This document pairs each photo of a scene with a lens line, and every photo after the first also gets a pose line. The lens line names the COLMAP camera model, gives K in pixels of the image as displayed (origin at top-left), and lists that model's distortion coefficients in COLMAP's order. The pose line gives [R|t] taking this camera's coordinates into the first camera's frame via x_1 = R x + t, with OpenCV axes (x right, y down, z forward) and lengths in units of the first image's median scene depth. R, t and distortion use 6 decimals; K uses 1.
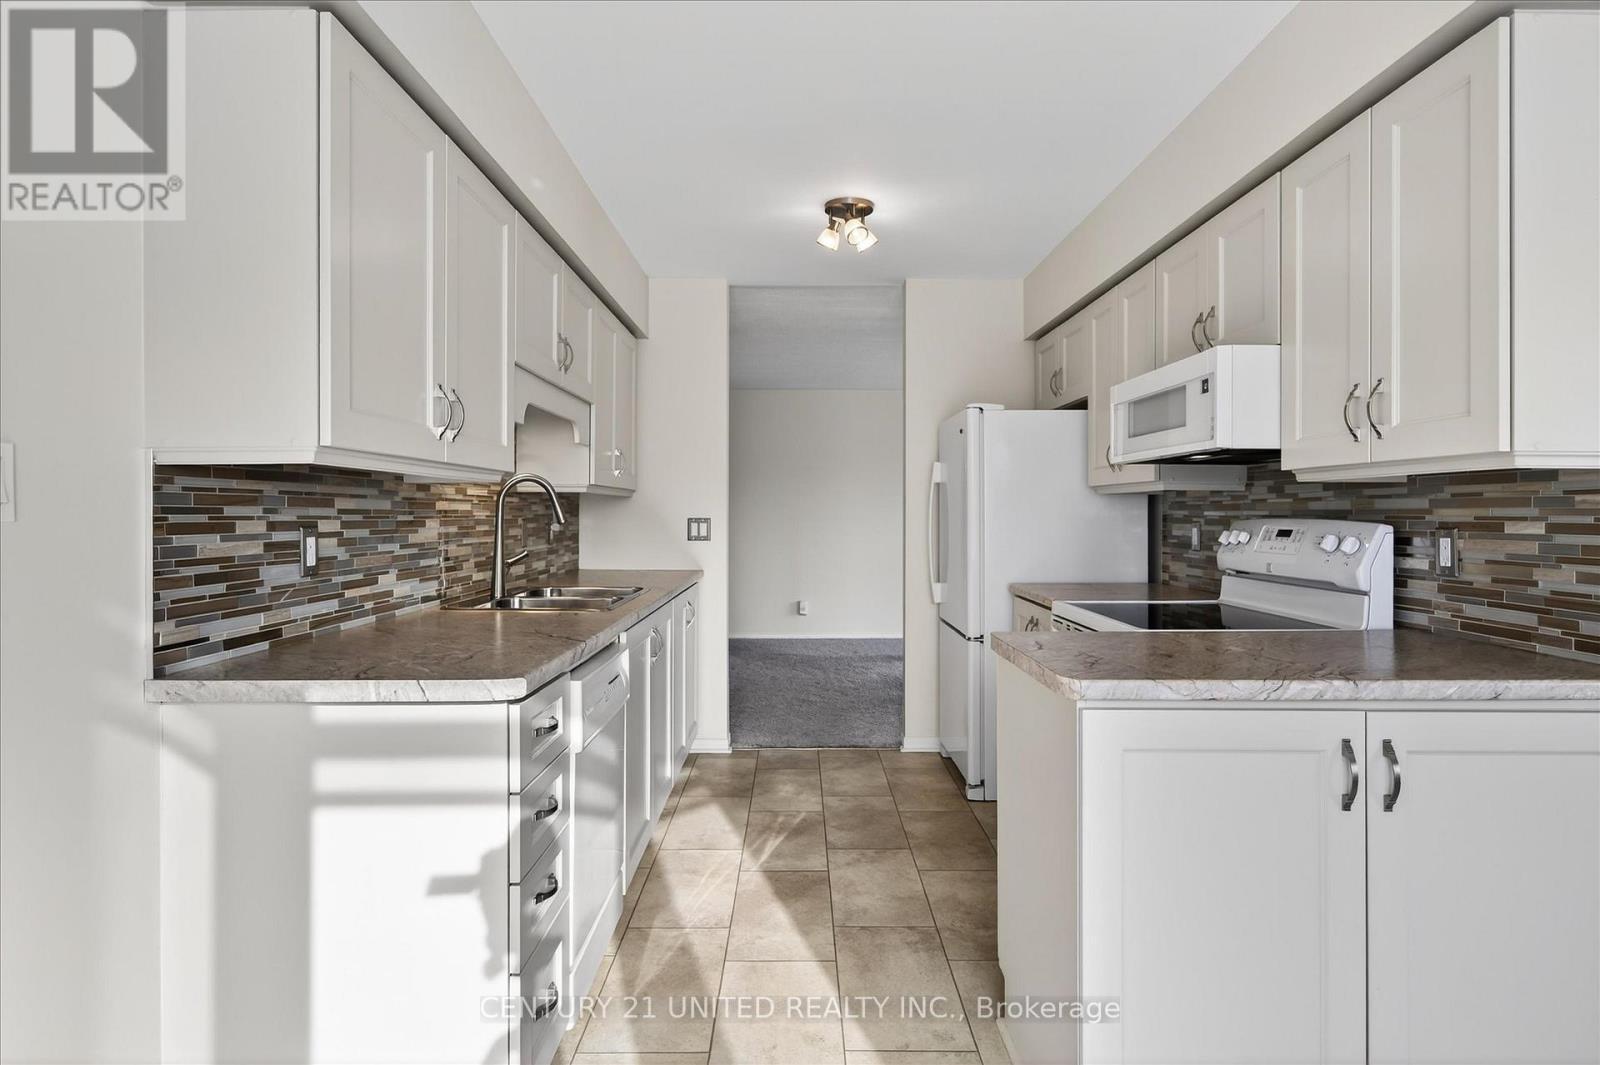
lens RADIAL K [[885.3, 0, 804.2], [0, 885.3, 511.6], [0, 0, 1]] dist [-0.001703, 0.006097]
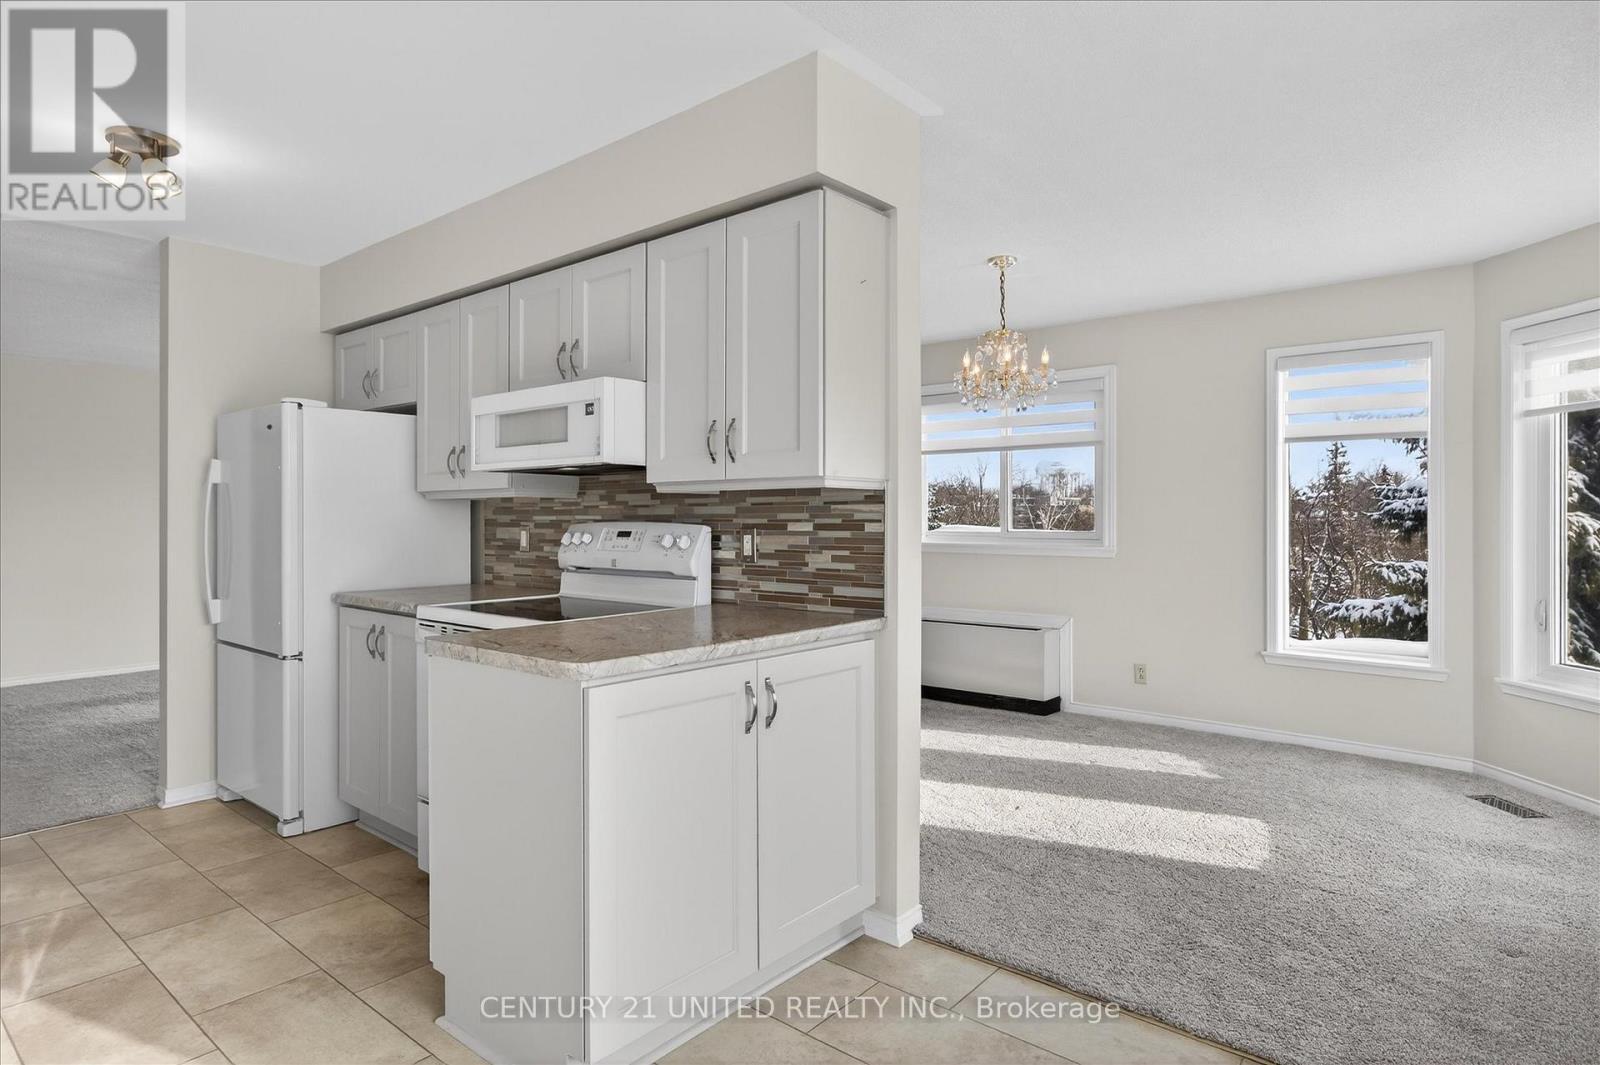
lens RADIAL K [[885.3, 0, 789.1], [0, 885.3, 515.4], [0, 0, 1]] dist [-0.001703, 0.006097]
pose [[0.655000, 0.000664, 0.755629, -0.207797], [0.001409, 0.999997, -0.002100, 0.001404], [-0.755628, 0.002441, 0.654997, 0.029017]]
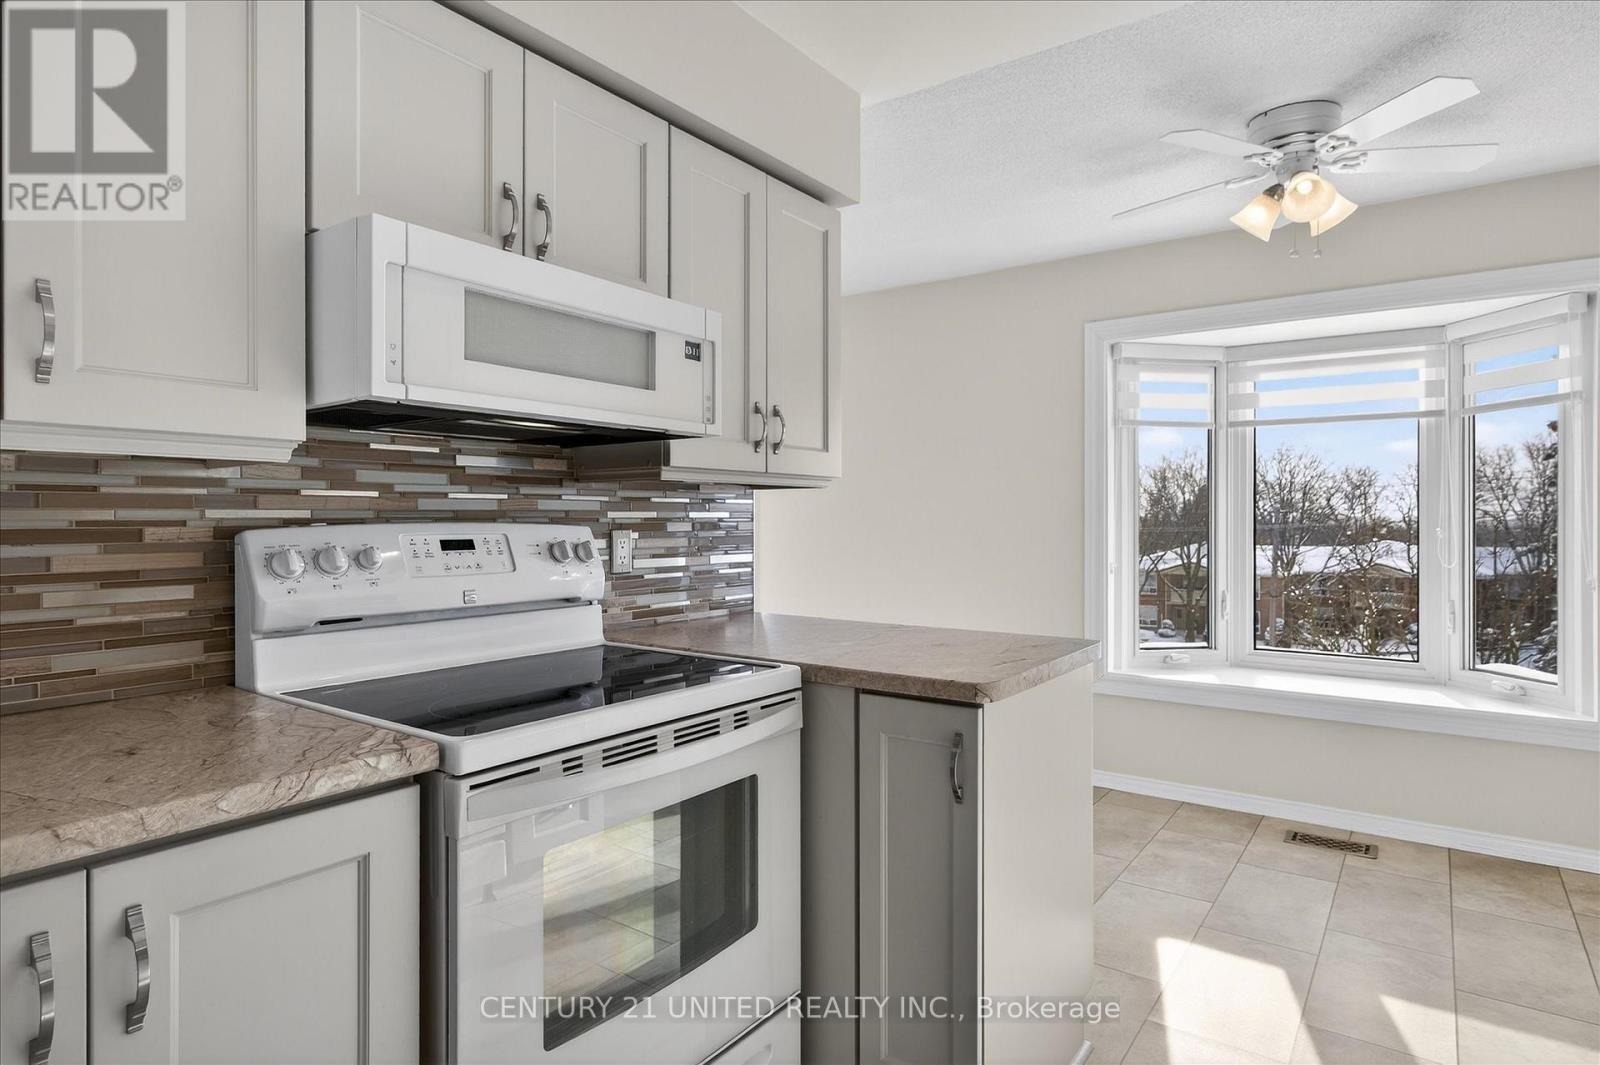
lens RADIAL K [[885.3, 0, 805.4], [0, 885.3, 519.7], [0, 0, 1]] dist [-0.001703, 0.006097]
pose [[-0.807335, -0.000332, 0.590093, -0.067596], [0.000471, 0.999999, 0.001207, 0.004231], [-0.590093, 0.001252, -0.807334, 1.267569]]
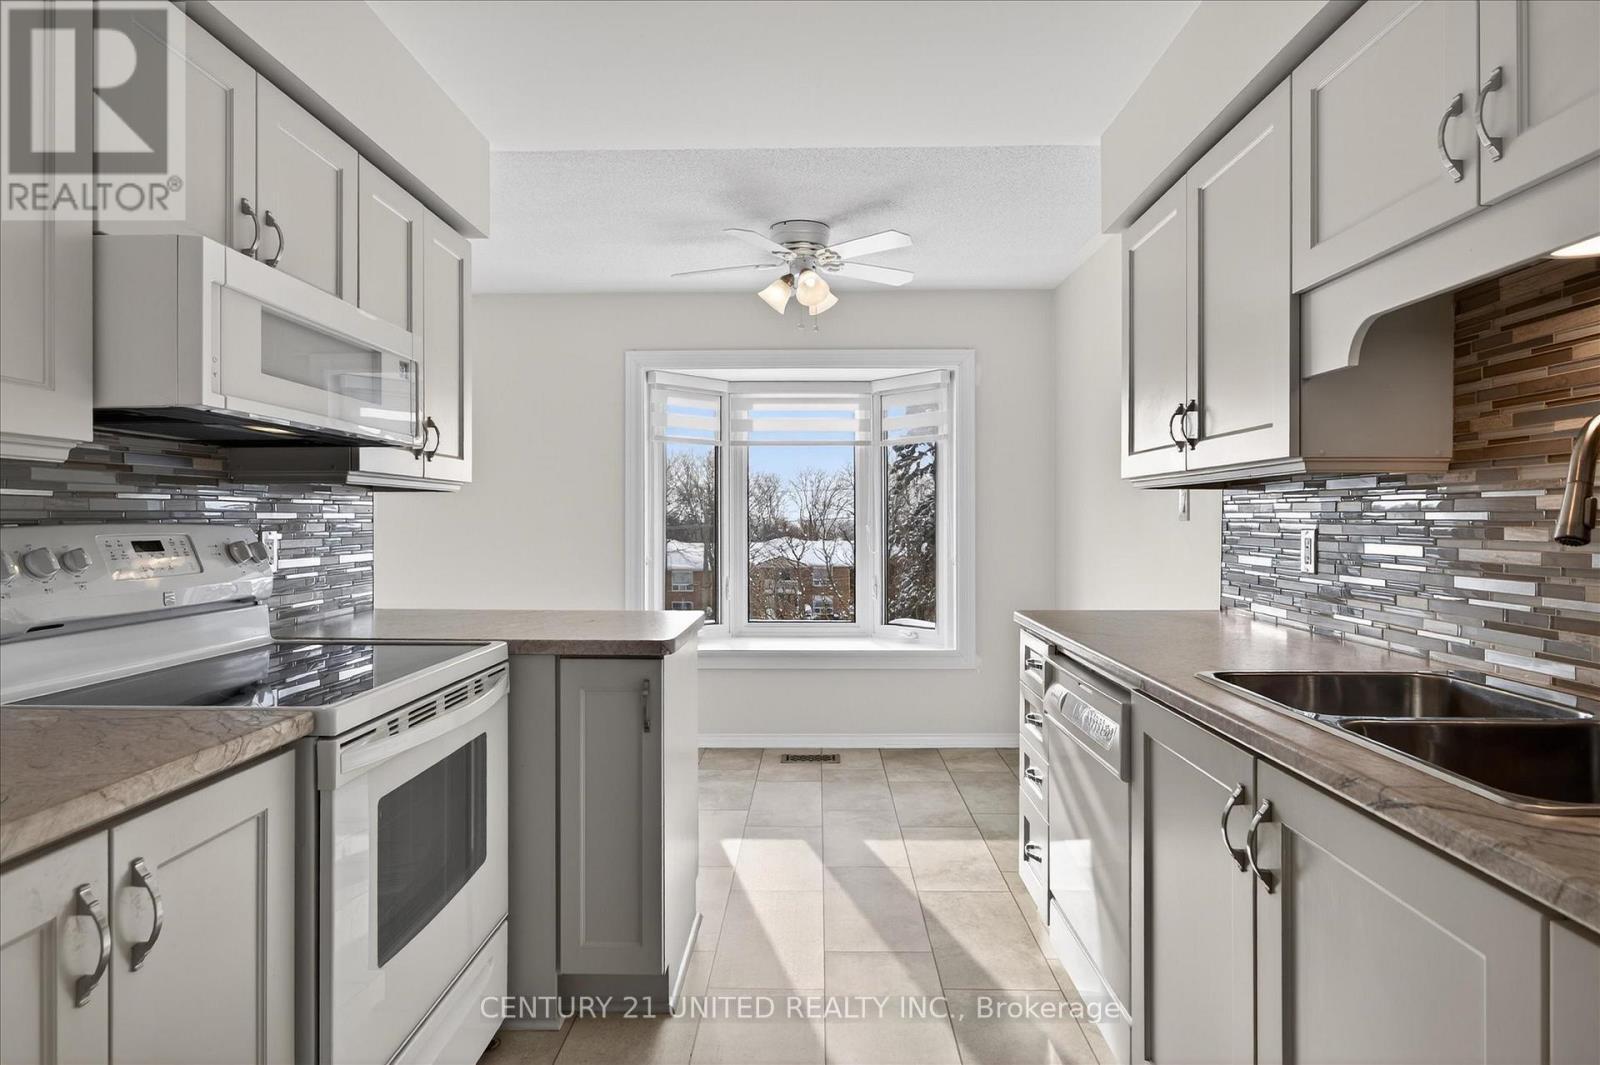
lens RADIAL K [[885.3, 0, 798.4], [0, 885.3, 513.1], [0, 0, 1]] dist [-0.001703, 0.006097]
pose [[-0.999412, 0.003076, 0.034143, 0.029479], [0.002871, 0.999978, -0.006042, 0.004678], [-0.034161, -0.005940, -0.999399, 1.500803]]
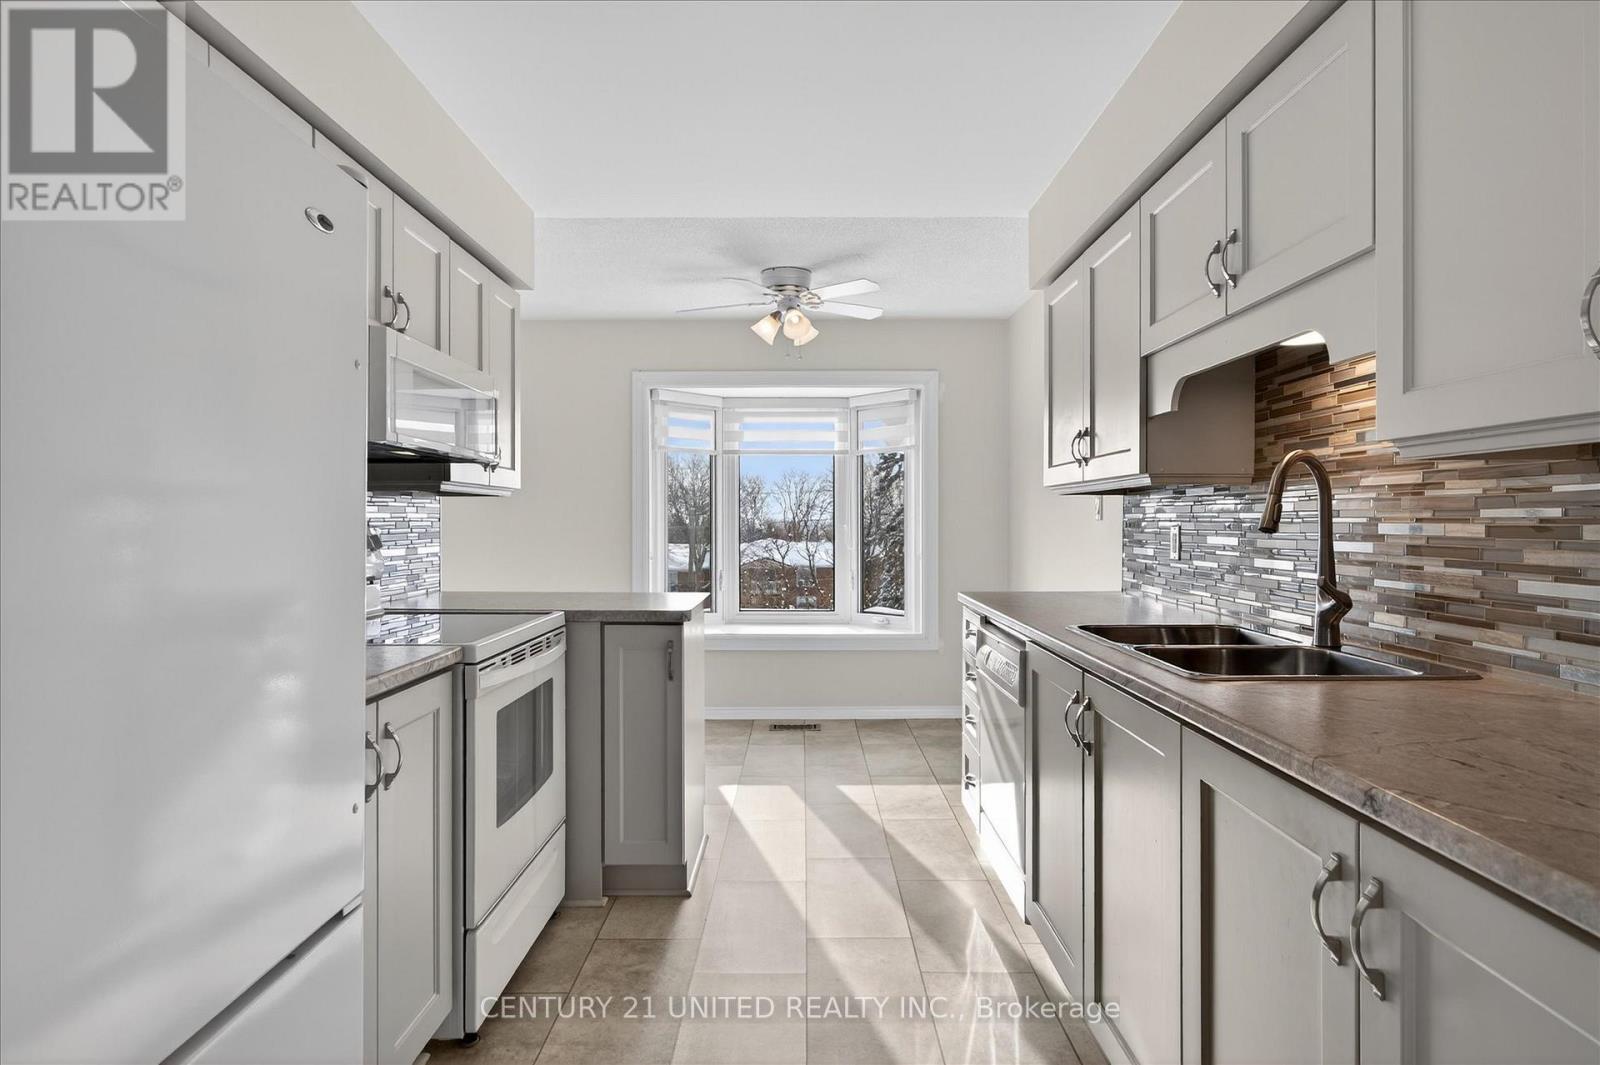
lens RADIAL K [[885.3, 0, 804.6], [0, 885.3, 514.8], [0, 0, 1]] dist [-0.001703, 0.006097]
pose [[-0.999957, 0.002680, 0.008873, 0.025853], [0.002632, 0.999982, -0.005454, 0.006922], [-0.008888, -0.005430, -0.999946, 1.736479]]
